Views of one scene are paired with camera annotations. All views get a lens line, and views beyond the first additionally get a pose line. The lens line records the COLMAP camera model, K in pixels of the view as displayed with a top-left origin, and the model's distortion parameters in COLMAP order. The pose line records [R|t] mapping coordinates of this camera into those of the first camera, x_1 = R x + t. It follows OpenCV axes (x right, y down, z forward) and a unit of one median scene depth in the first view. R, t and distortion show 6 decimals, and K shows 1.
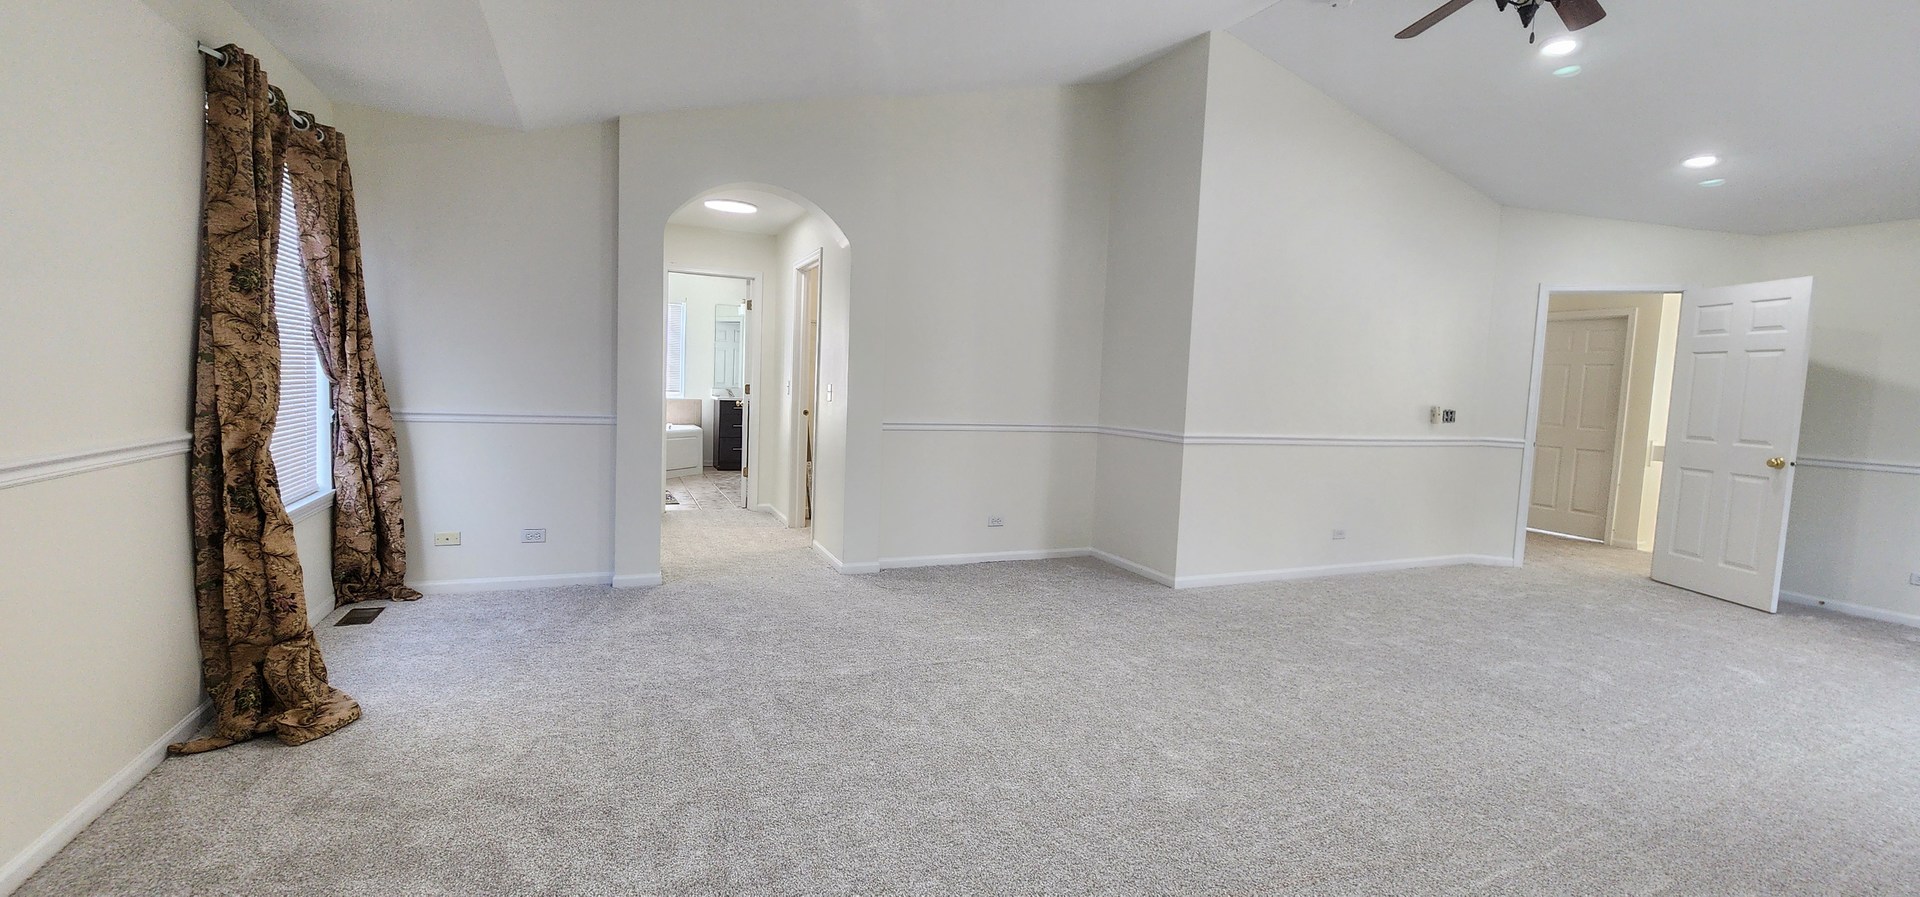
lens RADIAL K [[790.9, 0, 955.4], [0, 790.9, 445.6], [0, 0, 1]] dist [0.000339, 0.001108]
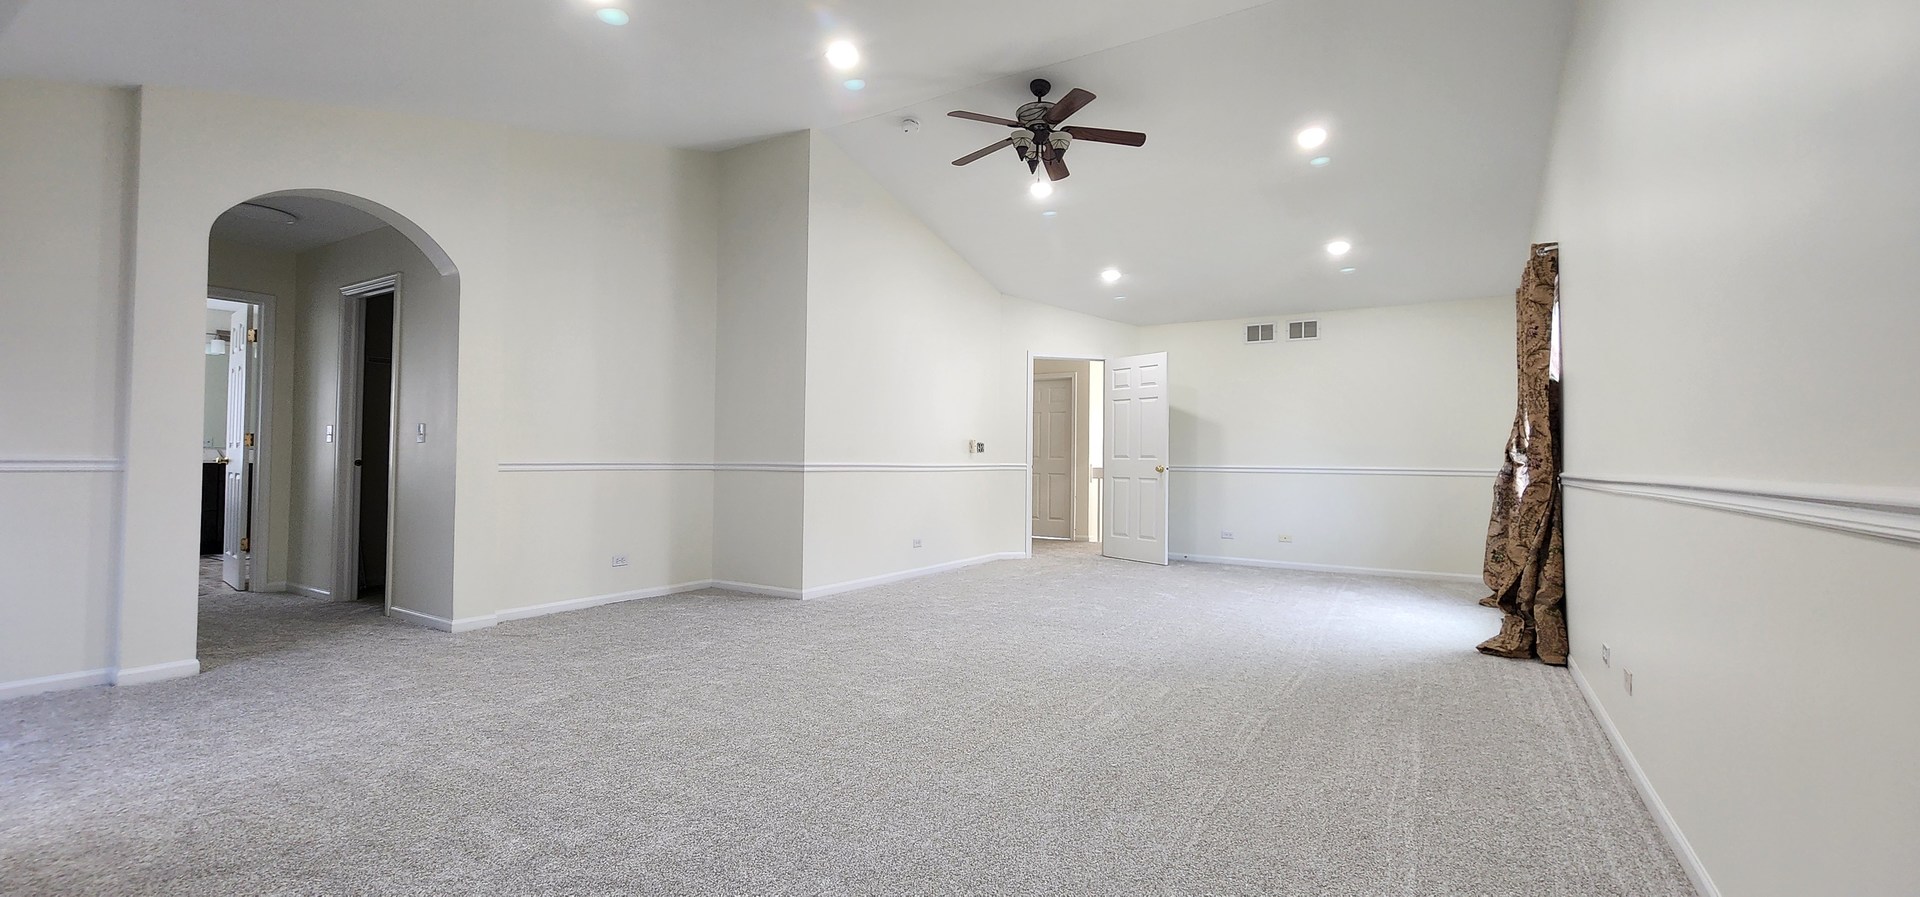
lens RADIAL K [[790.9, 0, 955.4], [0, 790.9, 445.6], [0, 0, 1]] dist [0.000339, 0.001108]
pose [[0.832652, -0.020505, 0.553416, -0.161425], [0.064947, 0.996034, -0.060813, 0.043330], [-0.549974, 0.086579, 0.830682, -0.079366]]
